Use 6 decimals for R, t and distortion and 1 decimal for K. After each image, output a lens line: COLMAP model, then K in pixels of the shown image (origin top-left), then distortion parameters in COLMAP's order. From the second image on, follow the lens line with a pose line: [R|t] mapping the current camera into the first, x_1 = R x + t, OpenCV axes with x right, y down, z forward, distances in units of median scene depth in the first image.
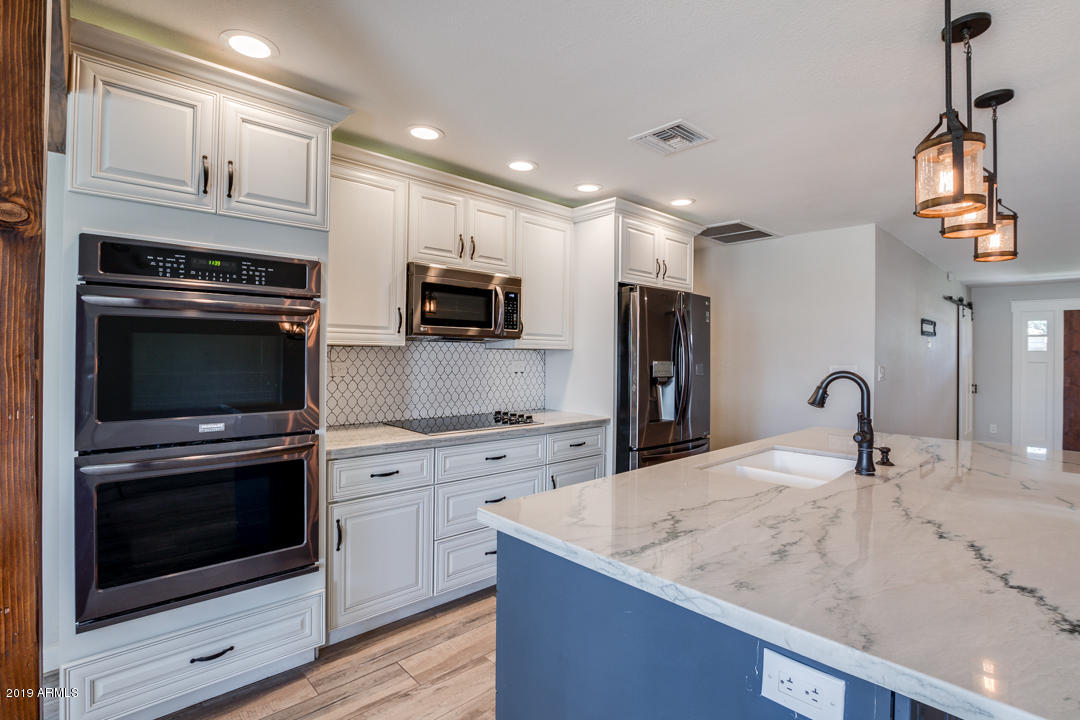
lens RADIAL K [[515.2, 0, 556.8], [0, 515.2, 347.6], [0, 0, 1]] dist [-0.016836, -0.001771]
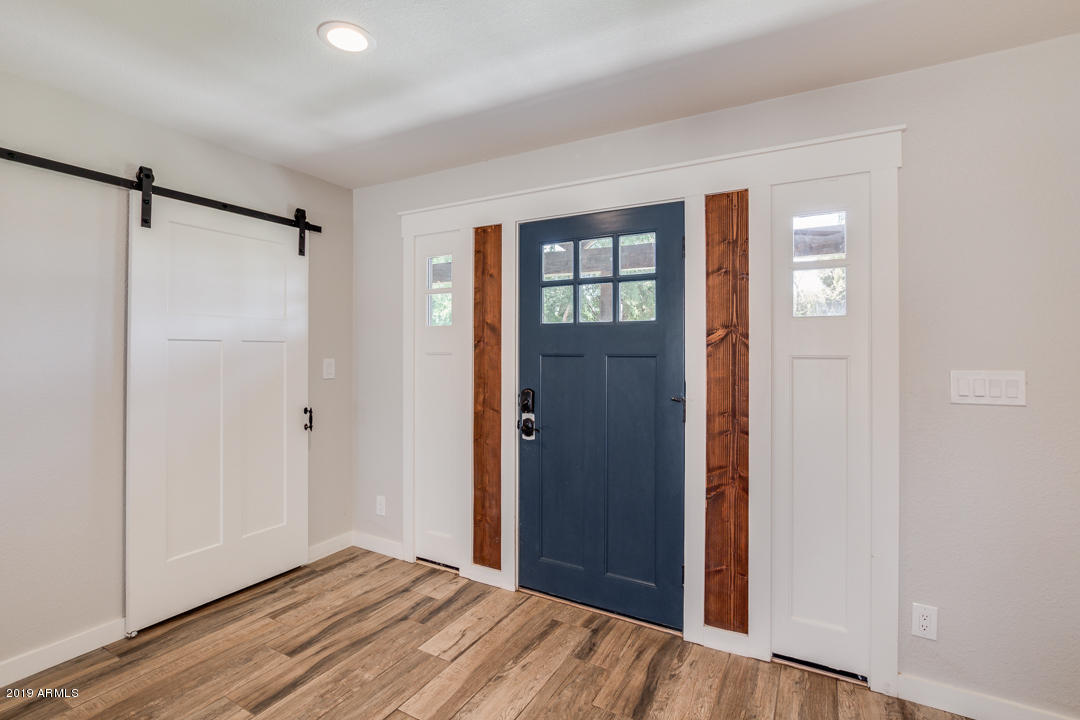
lens RADIAL K [[515.2, 0, 544.5], [0, 515.2, 340.7], [0, 0, 1]] dist [-0.016836, -0.001771]
pose [[0.949755, -0.008231, 0.312887, 1.977314], [0.006925, 0.999962, 0.005286, 0.038059], [-0.312919, -0.002854, 0.949776, 1.238500]]
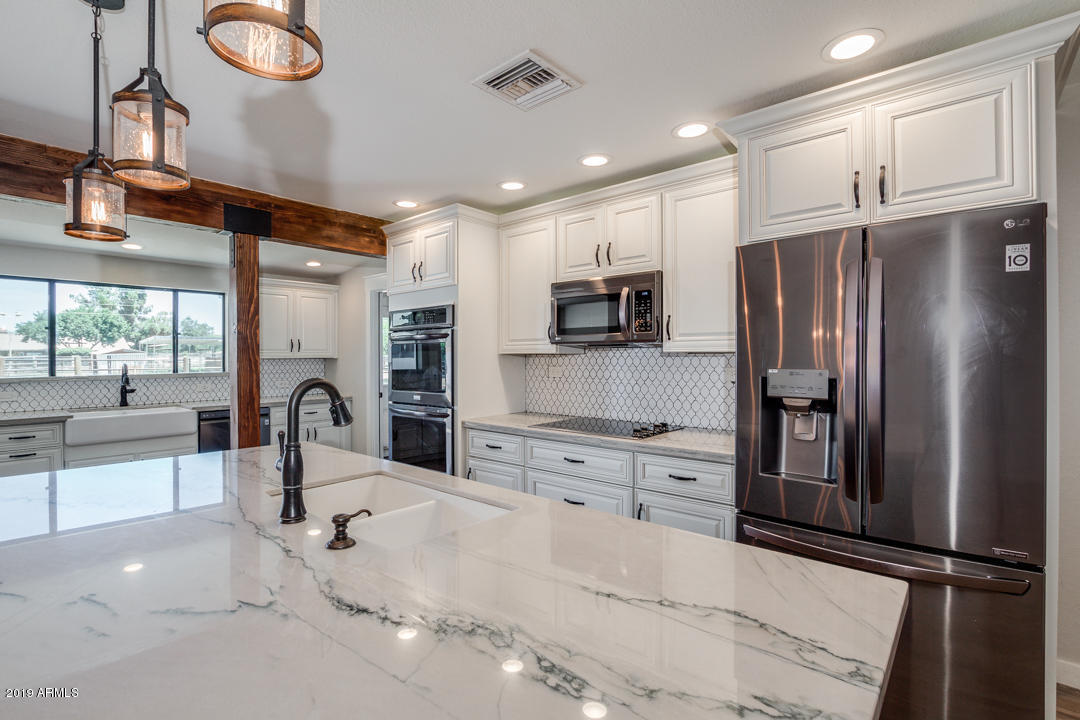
lens RADIAL K [[515.2, 0, 543.9], [0, 515.2, 357.6], [0, 0, 1]] dist [-0.016836, -0.001771]
pose [[0.097912, -0.015095, -0.995081, 0.780923], [0.014707, 0.999798, -0.013719, 0.019887], [0.995086, -0.013292, 0.098115, 0.733482]]
